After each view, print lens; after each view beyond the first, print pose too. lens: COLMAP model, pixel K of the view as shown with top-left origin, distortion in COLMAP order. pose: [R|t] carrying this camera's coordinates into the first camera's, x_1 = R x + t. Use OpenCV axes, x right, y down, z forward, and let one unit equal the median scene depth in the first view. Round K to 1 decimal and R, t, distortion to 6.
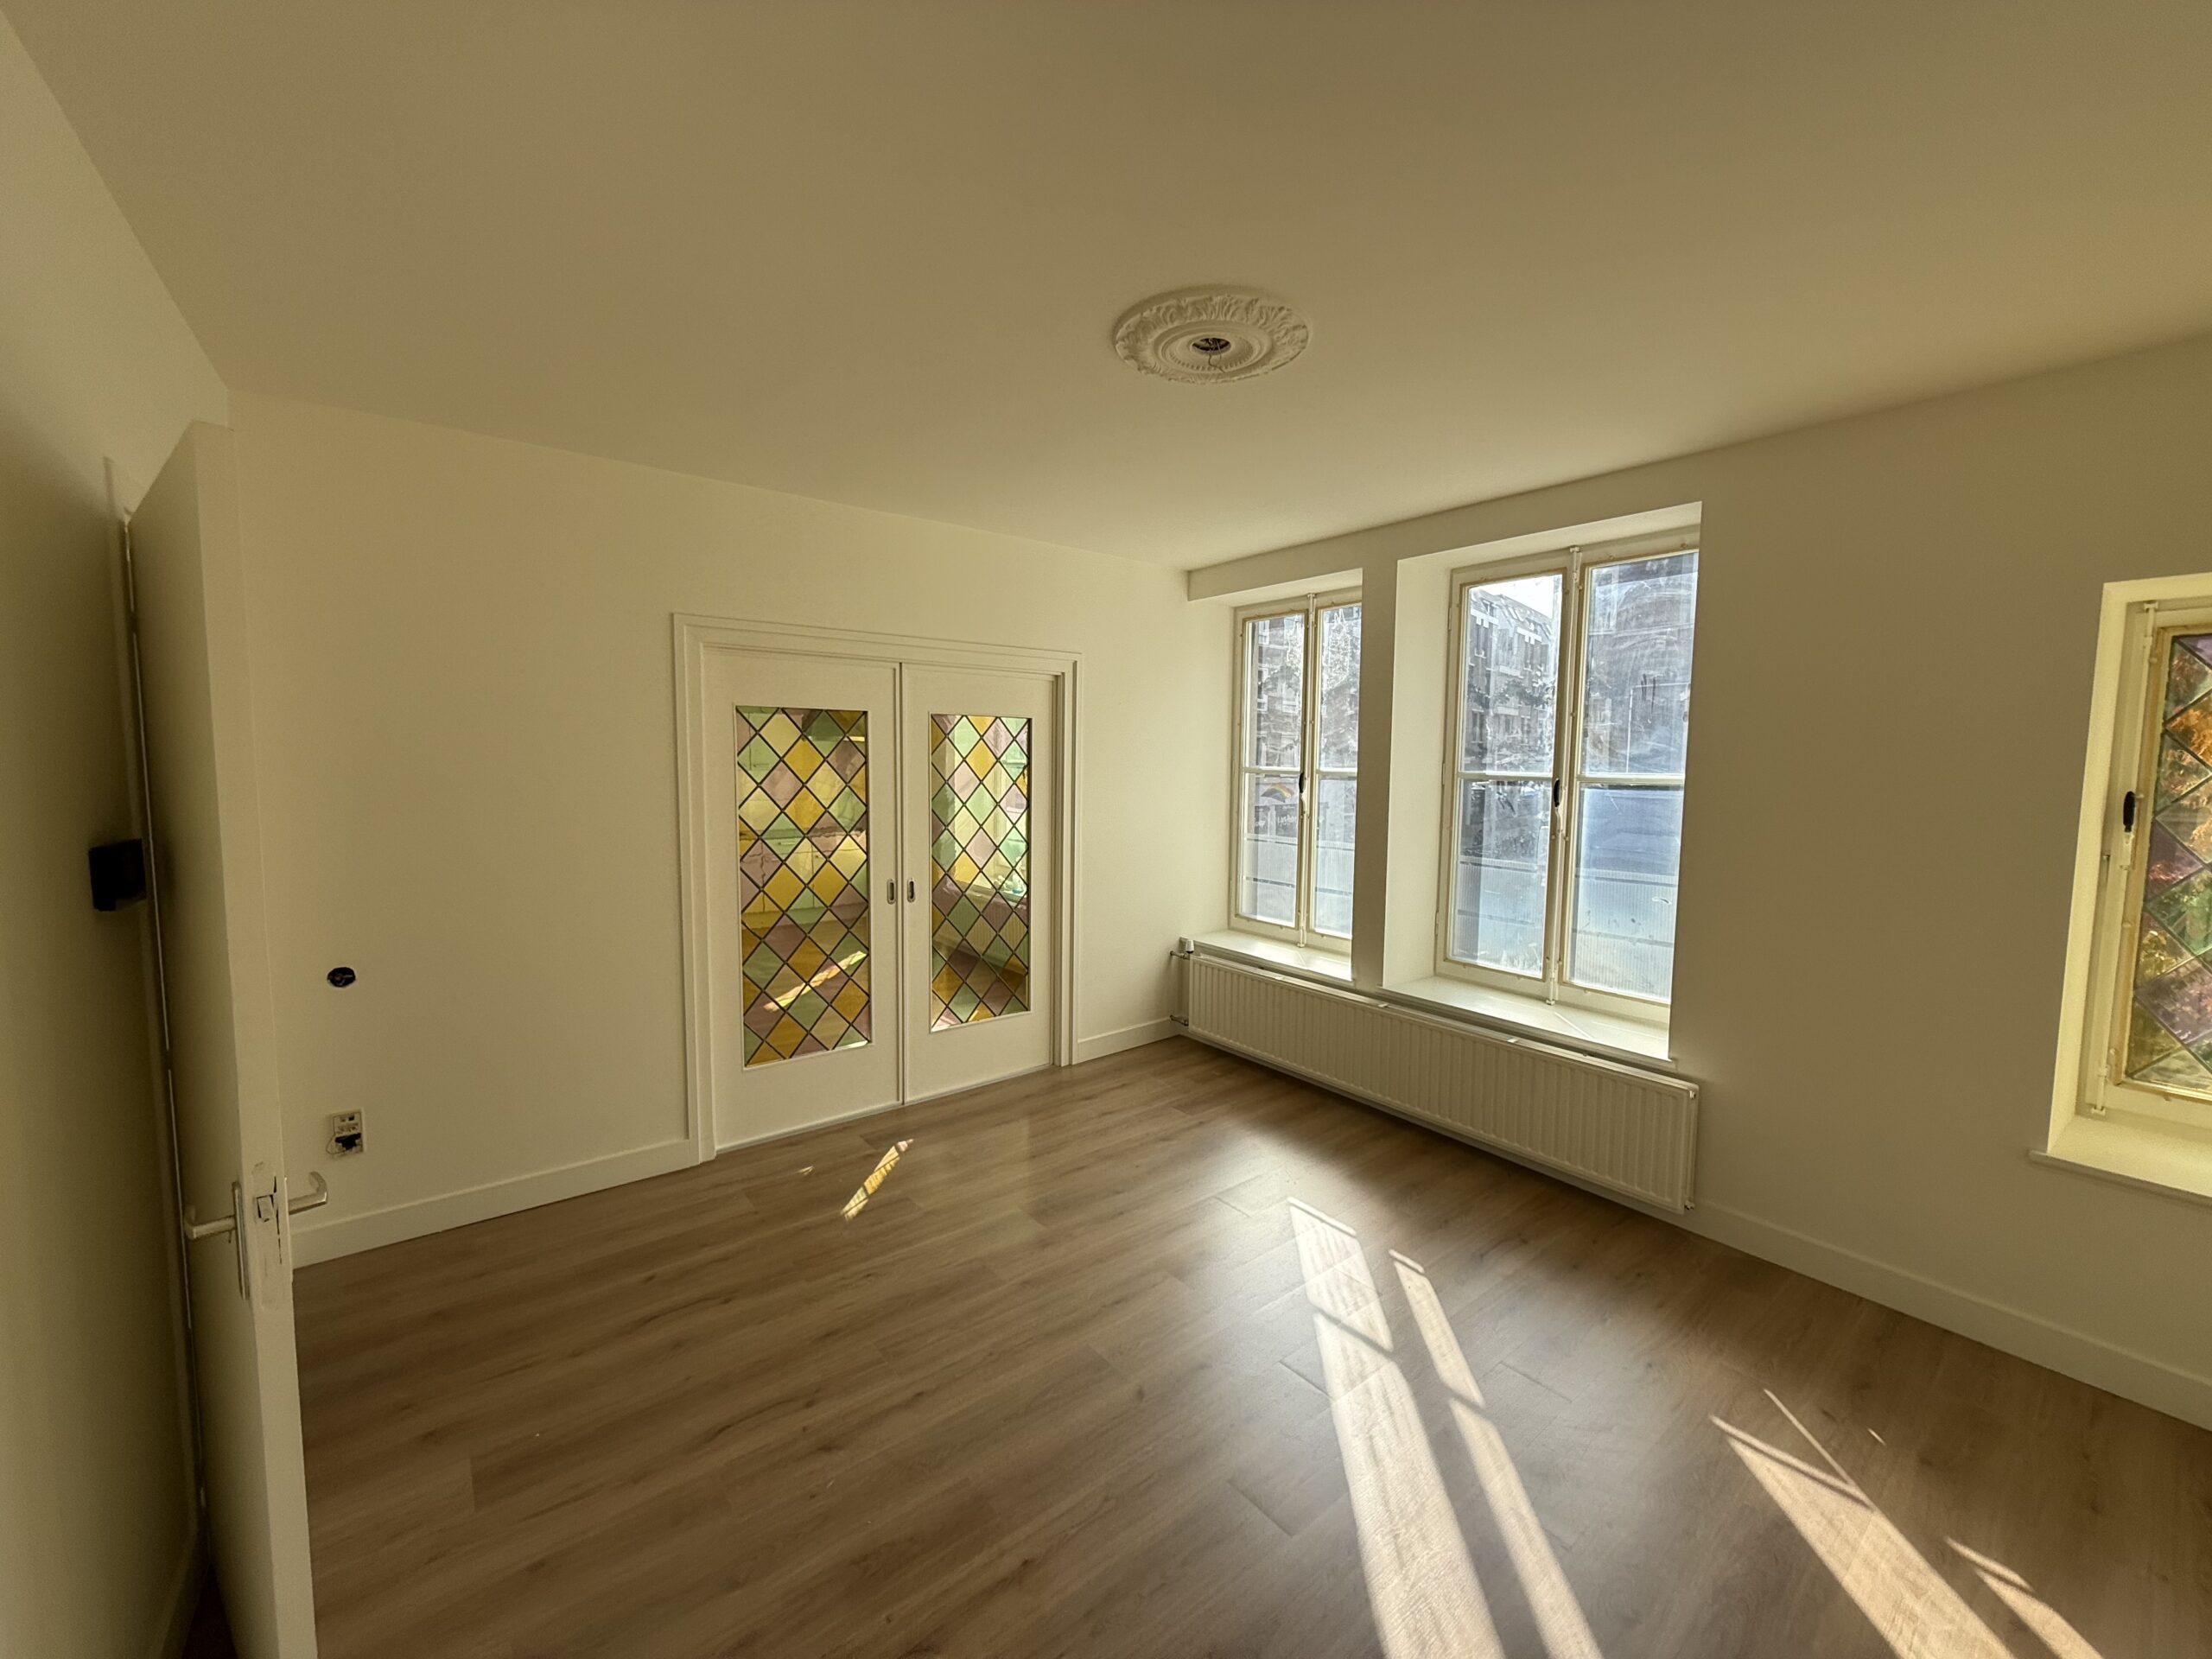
lens RADIAL K [[888.3, 0, 1096.5], [0, 888.3, 831.1], [0, 0, 1]] dist [0.001527, -0.000041]
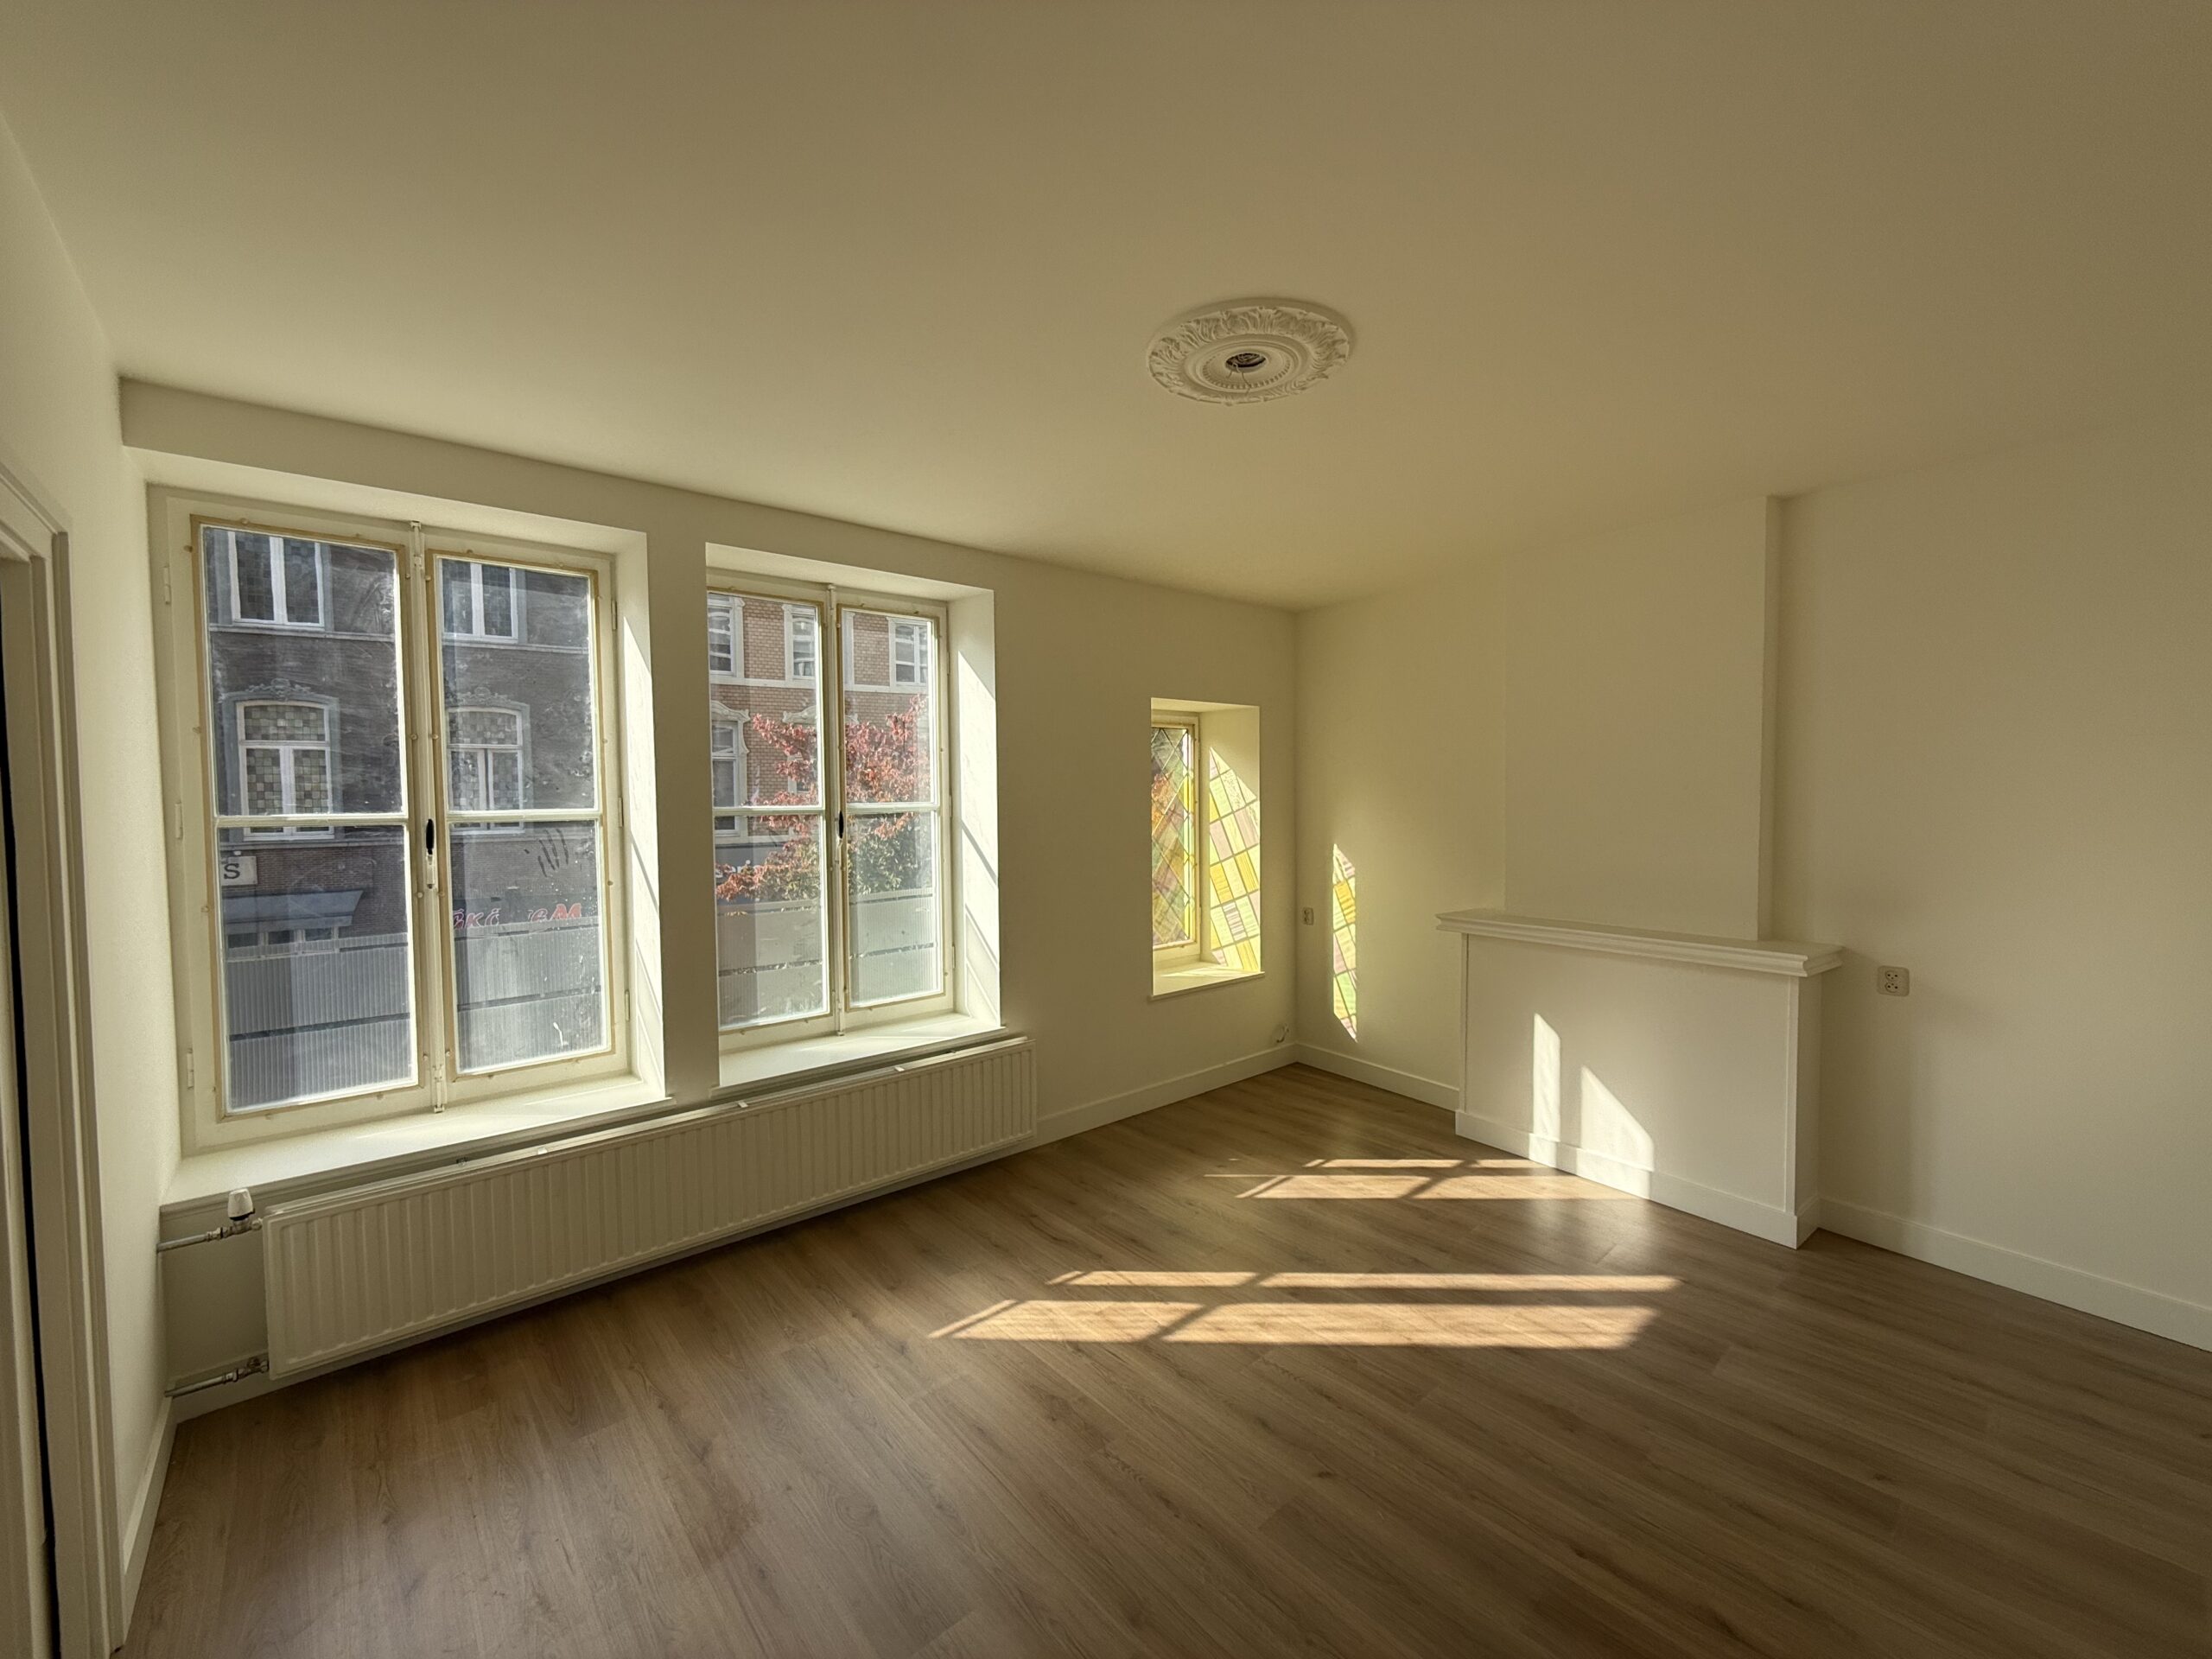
lens RADIAL K [[888.3, 0, 1116.0], [0, 888.3, 827.5], [0, 0, 1]] dist [0.001527, -0.000041]
pose [[-0.070499, -0.043902, 0.996545, -0.497424], [0.096398, 0.994055, 0.050612, -0.058406], [-0.992843, 0.099633, -0.065848, 0.731921]]
